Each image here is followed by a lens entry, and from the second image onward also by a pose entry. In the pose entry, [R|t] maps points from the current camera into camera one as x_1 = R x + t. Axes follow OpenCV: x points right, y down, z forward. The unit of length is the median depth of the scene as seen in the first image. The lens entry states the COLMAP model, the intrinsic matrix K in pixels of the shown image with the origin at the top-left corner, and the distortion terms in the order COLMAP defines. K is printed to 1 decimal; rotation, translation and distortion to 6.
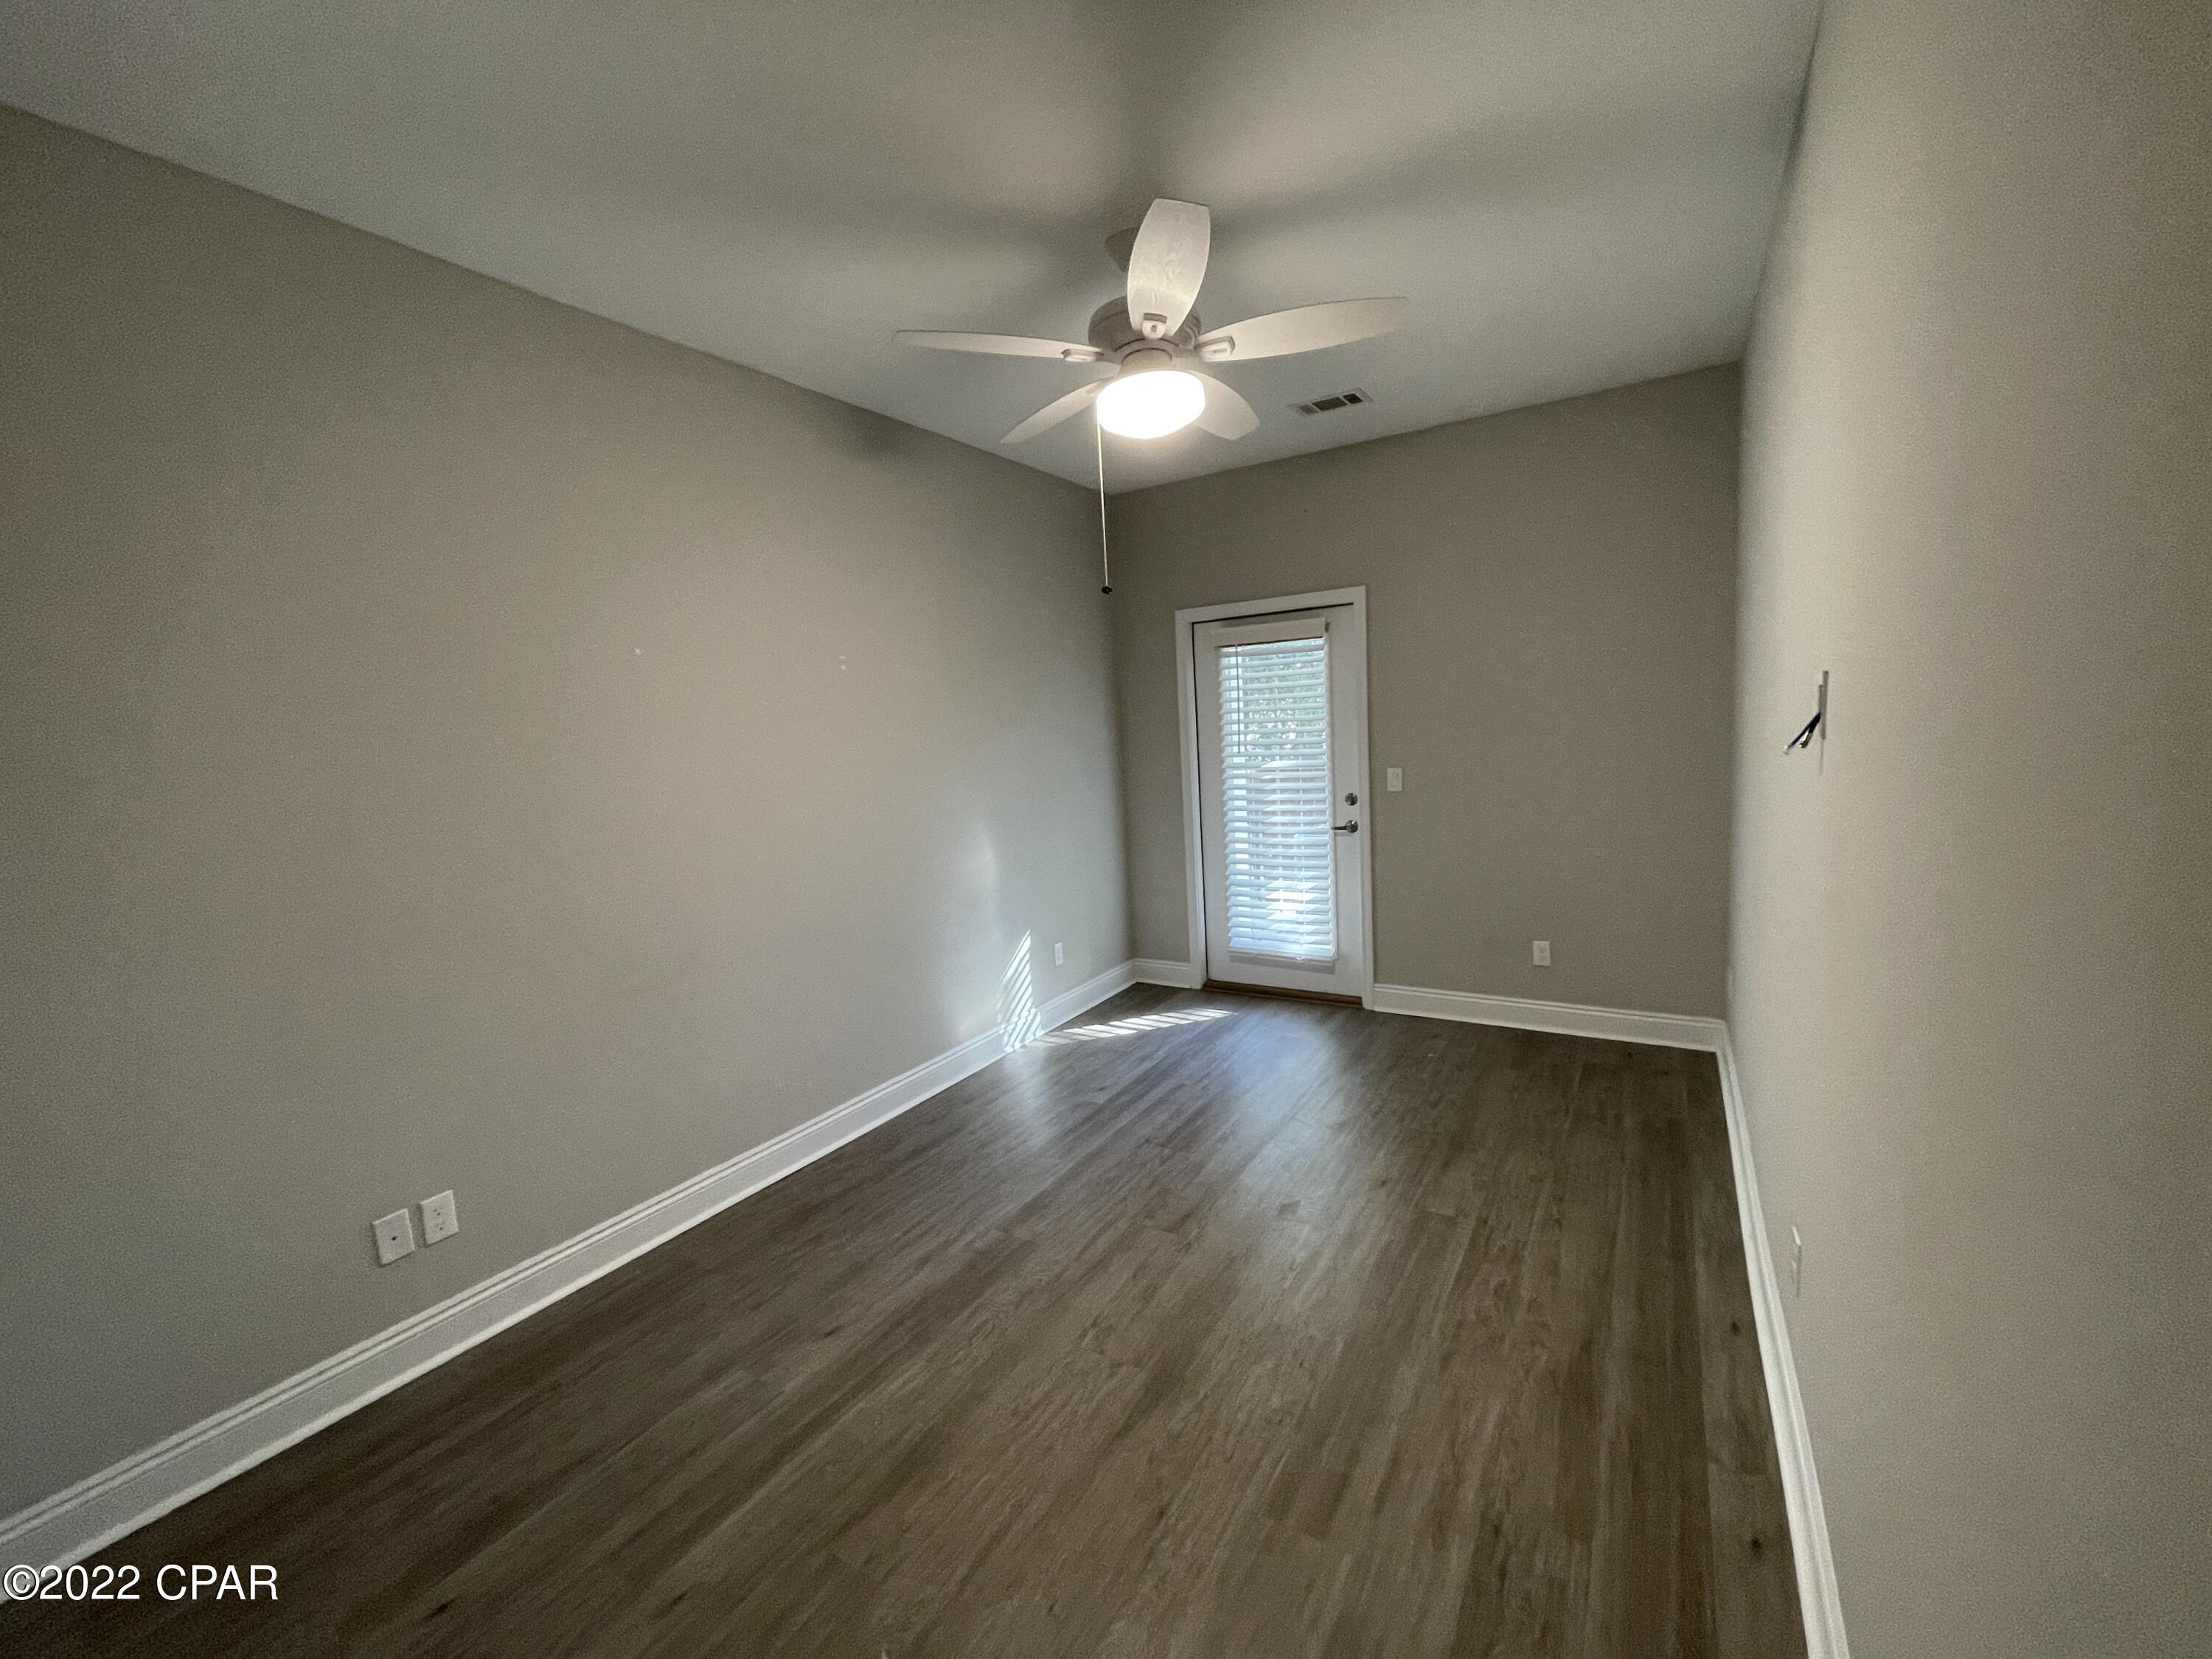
lens RADIAL K [[888.2, 0, 1104.2], [0, 888.2, 820.3], [0, 0, 1]] dist [-0.000047, 0.000632]
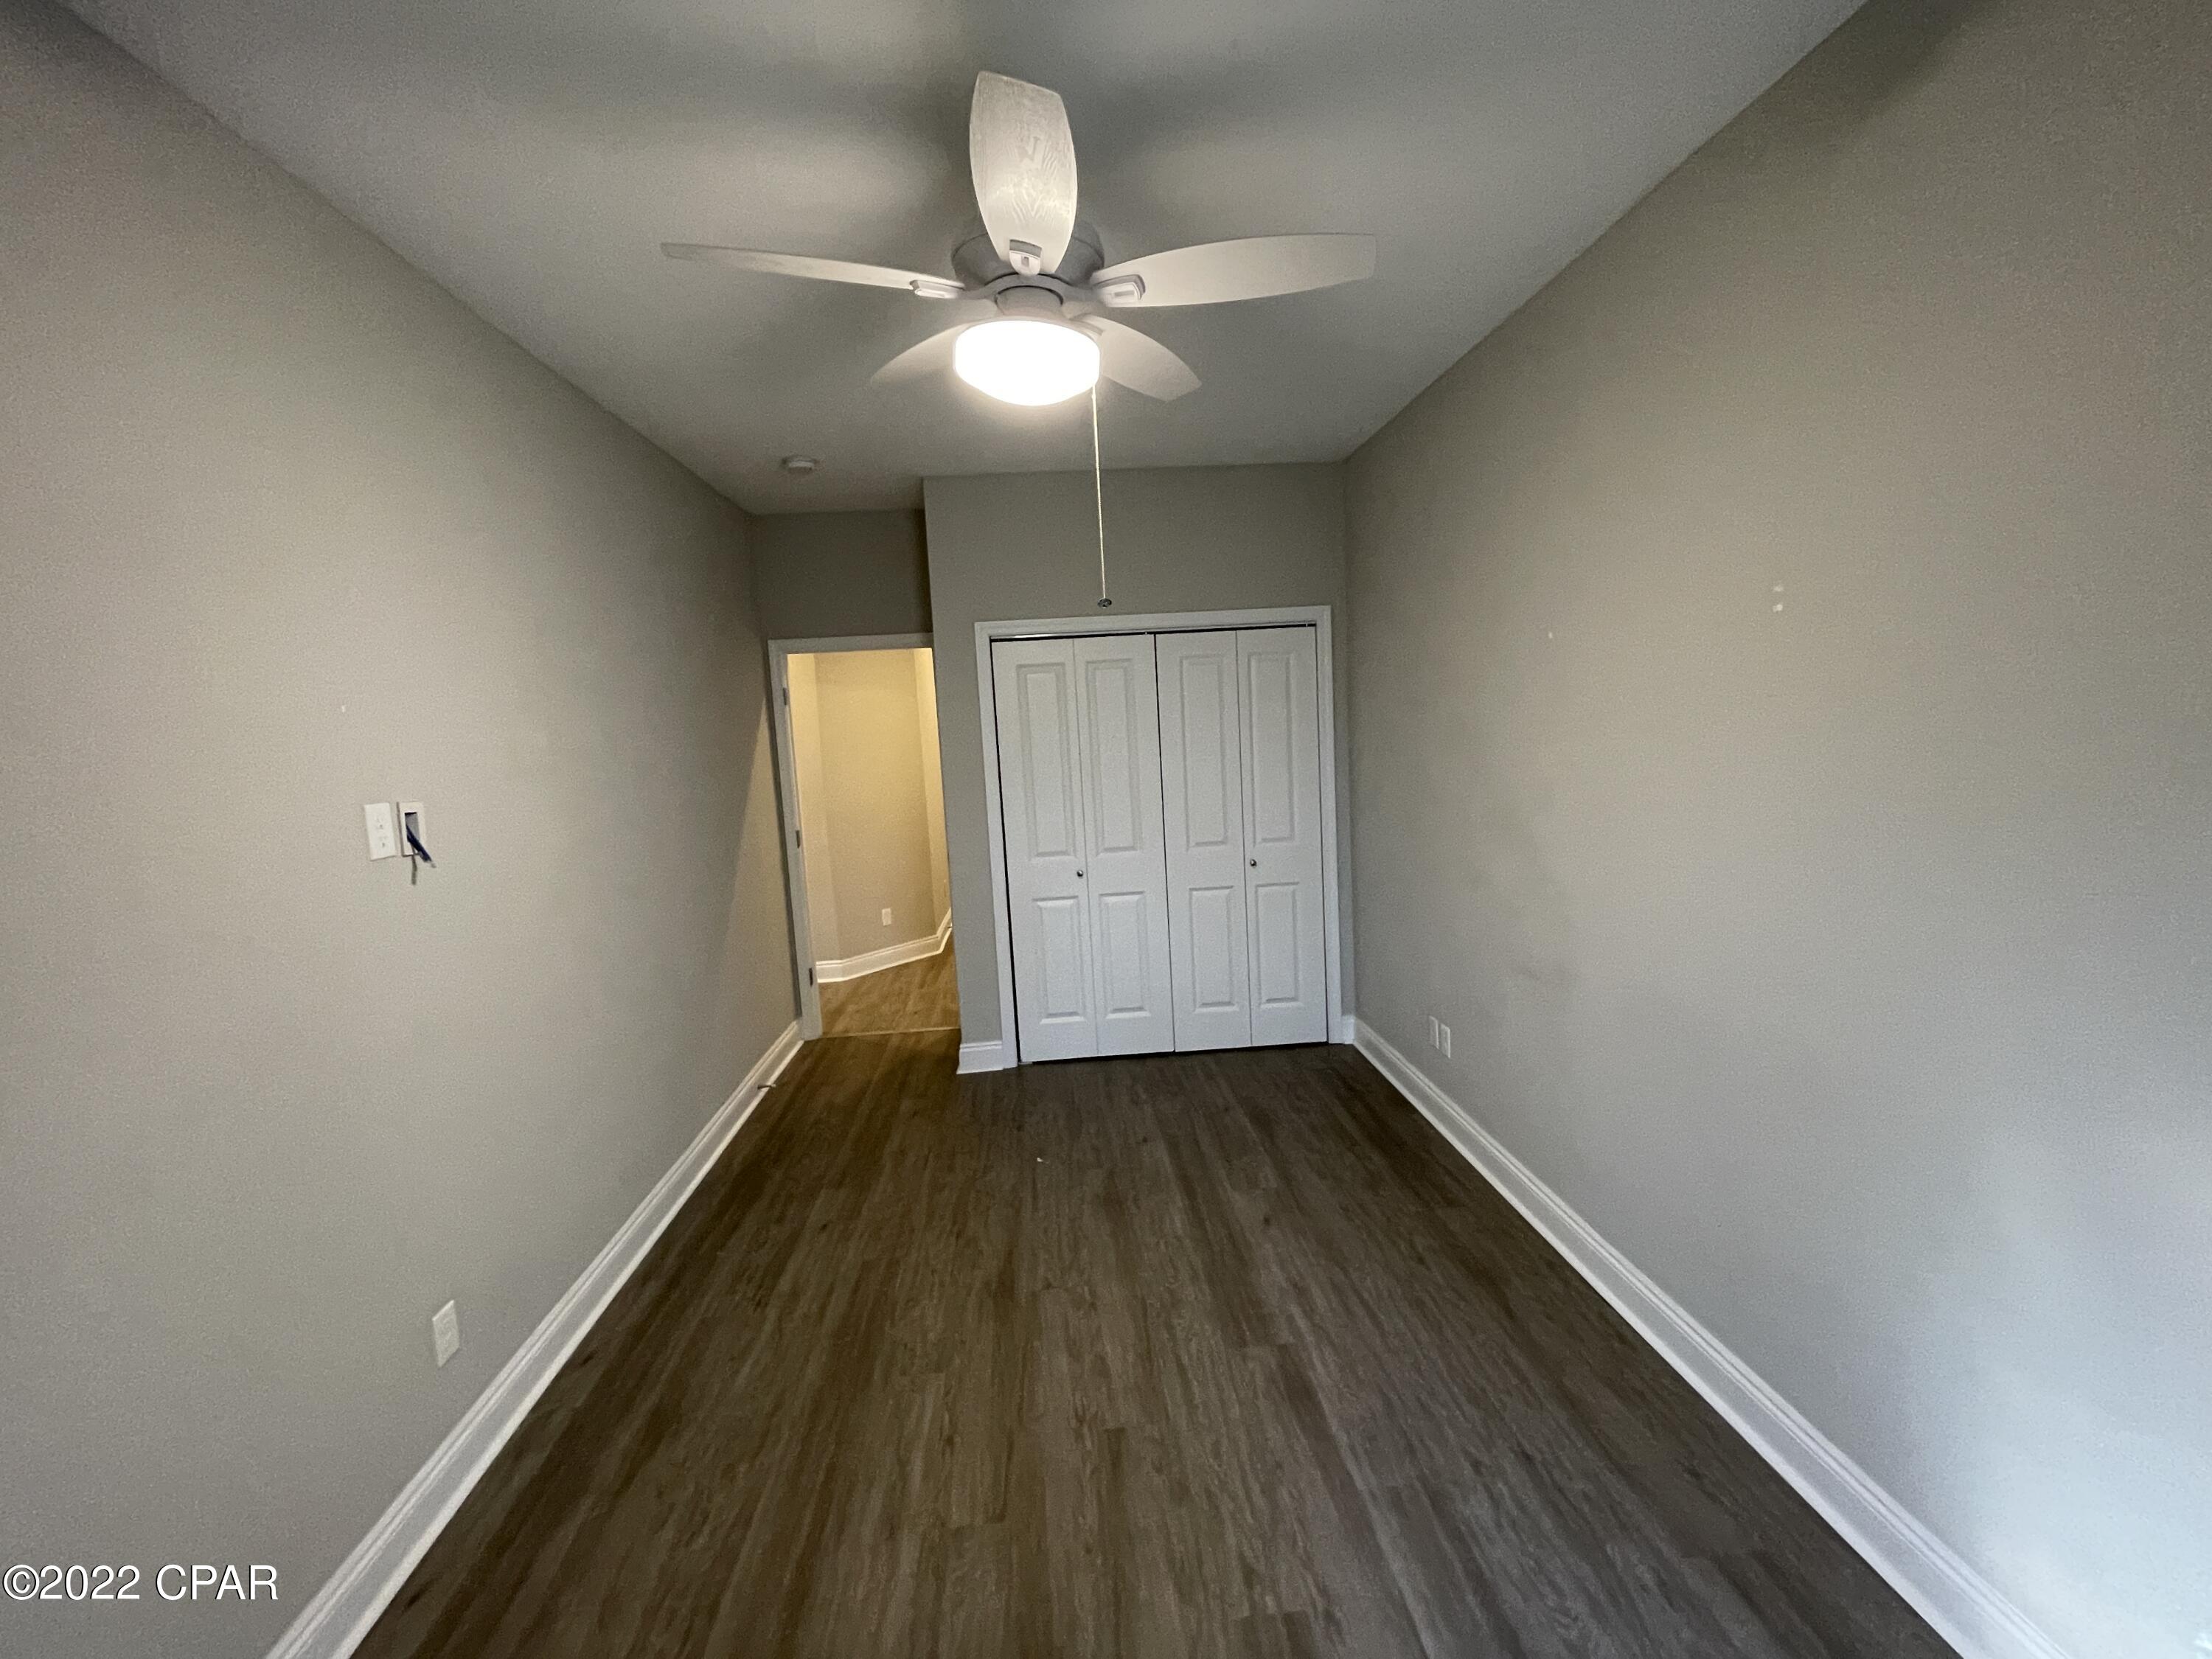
lens RADIAL K [[888.2, 0, 1104.2], [0, 888.2, 820.3], [0, 0, 1]] dist [-0.000047, 0.000632]
pose [[-0.799080, 0.157728, -0.580166, 0.559664], [0.034468, 0.975406, 0.217706, -0.281858], [0.600235, 0.153967, -0.784864, 1.896562]]
